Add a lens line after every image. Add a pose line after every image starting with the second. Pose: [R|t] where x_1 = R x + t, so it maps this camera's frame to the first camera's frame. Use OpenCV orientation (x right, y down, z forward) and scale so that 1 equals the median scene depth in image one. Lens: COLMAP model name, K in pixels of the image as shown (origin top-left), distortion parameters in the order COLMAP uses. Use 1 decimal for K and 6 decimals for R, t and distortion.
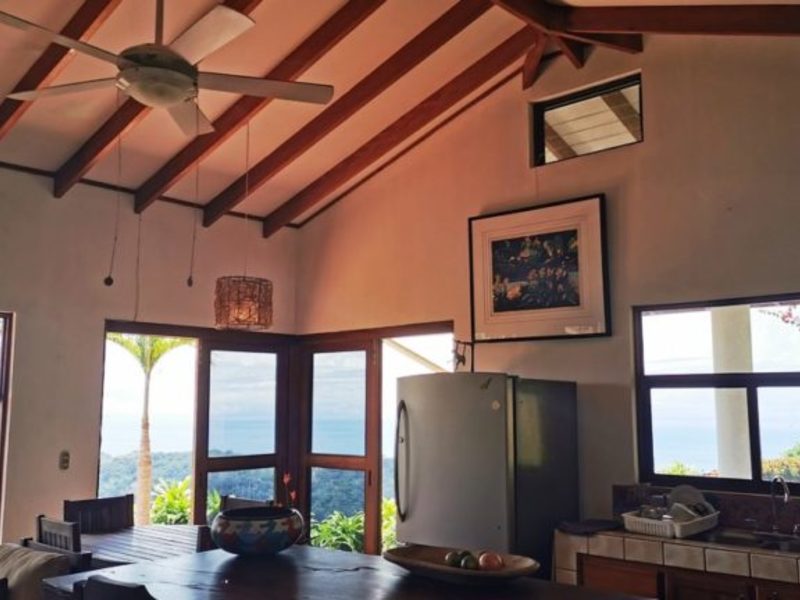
lens RADIAL K [[800.0, 0, 400.2], [0, 800.0, 300.9], [0, 0, 1]] dist [0.021748, 0.000000]
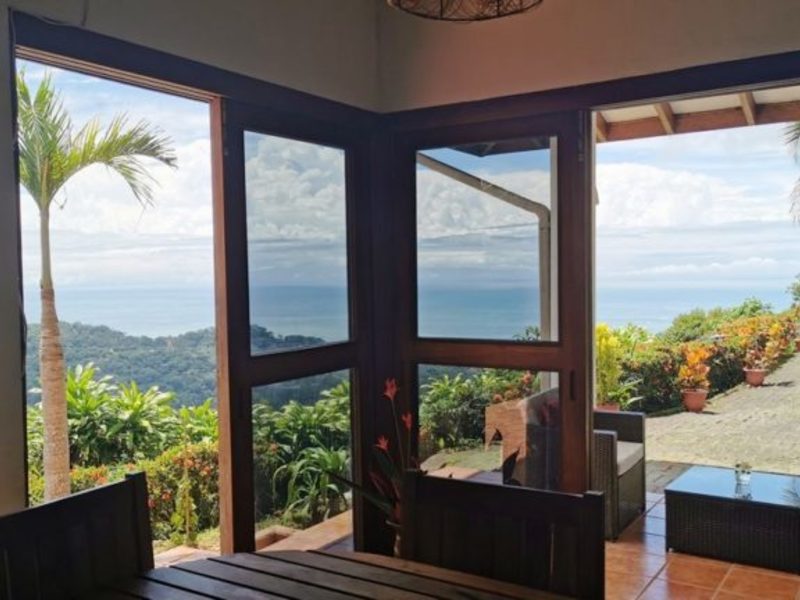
lens RADIAL K [[800.0, 0, 400.9], [0, 800.0, 299.6], [0, 0, 1]] dist [0.021748, 0.000000]
pose [[0.984071, -0.020704, 0.176569, -0.211622], [-0.008525, 0.986557, 0.163192, 0.076495], [-0.177574, -0.162098, 0.970666, 0.479047]]
